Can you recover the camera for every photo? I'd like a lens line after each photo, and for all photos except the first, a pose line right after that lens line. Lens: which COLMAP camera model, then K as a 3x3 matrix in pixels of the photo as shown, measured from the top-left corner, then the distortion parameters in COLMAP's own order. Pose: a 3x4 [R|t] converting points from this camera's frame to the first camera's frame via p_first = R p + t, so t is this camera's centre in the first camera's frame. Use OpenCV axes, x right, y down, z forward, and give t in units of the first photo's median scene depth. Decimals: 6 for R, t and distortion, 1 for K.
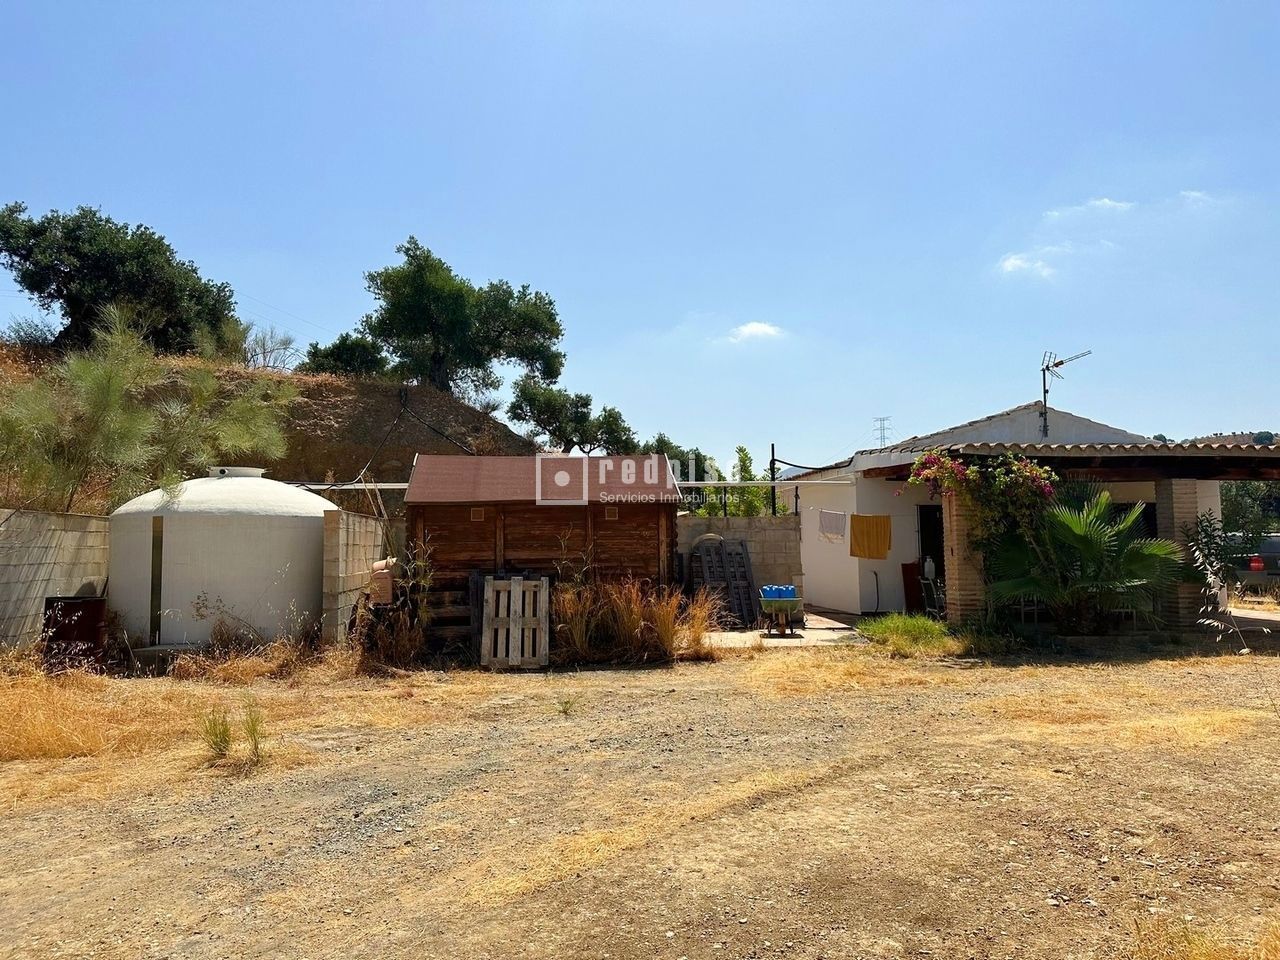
lens RADIAL K [[892.8, 0, 634.8], [0, 892.8, 473.5], [0, 0, 1]] dist [0.061274, -0.000022]
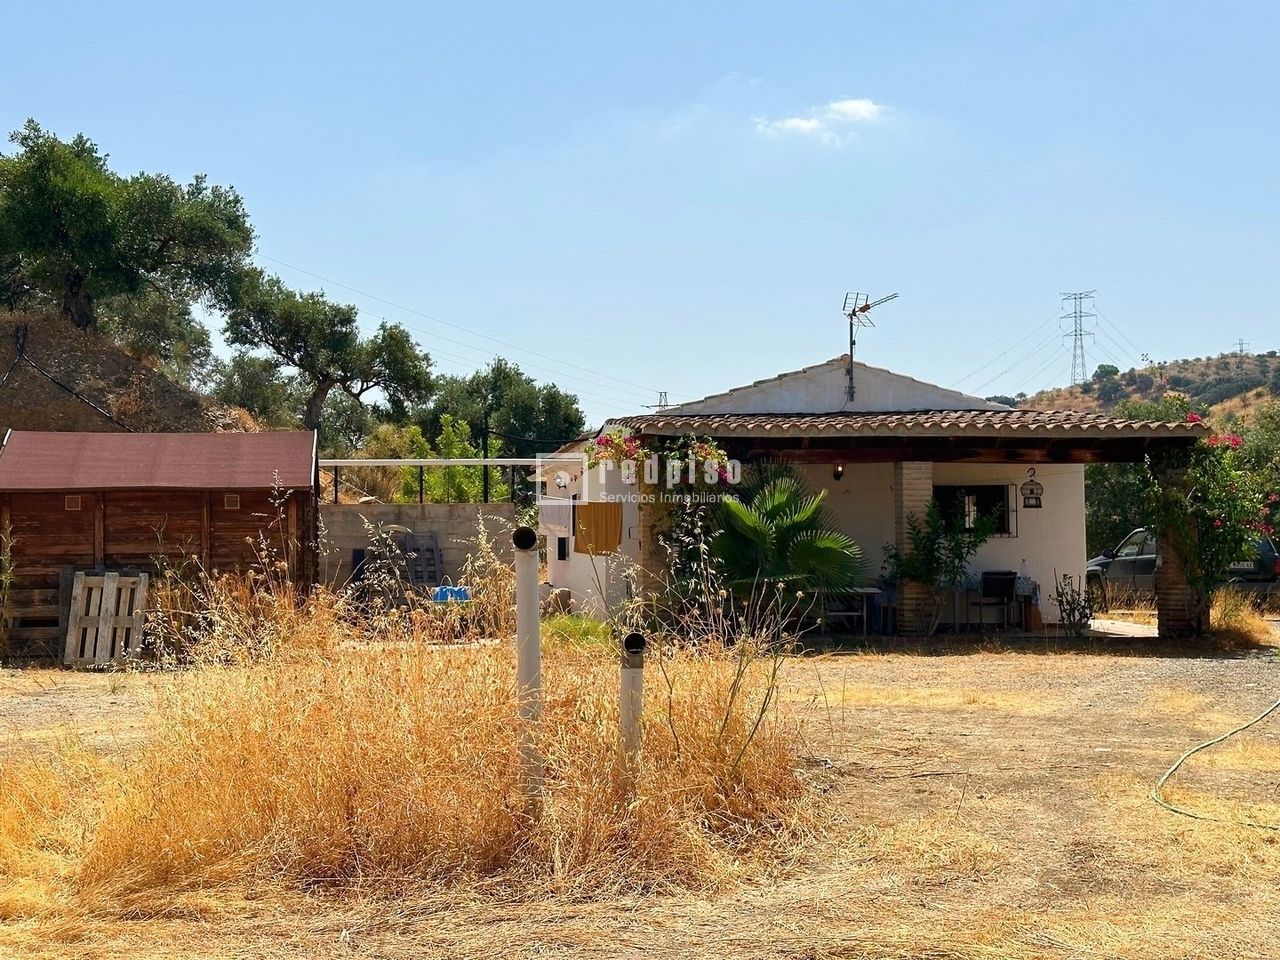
lens RADIAL K [[1777.8, 0, 643.8], [0, 1777.8, 485.5], [0, 0, 1]] dist [0.044129, 0.000000]
pose [[0.999636, 0.003384, 0.026763, 0.255888], [-0.004640, 0.998884, 0.046994, -0.042575], [-0.026574, -0.047101, 0.998537, -0.580672]]
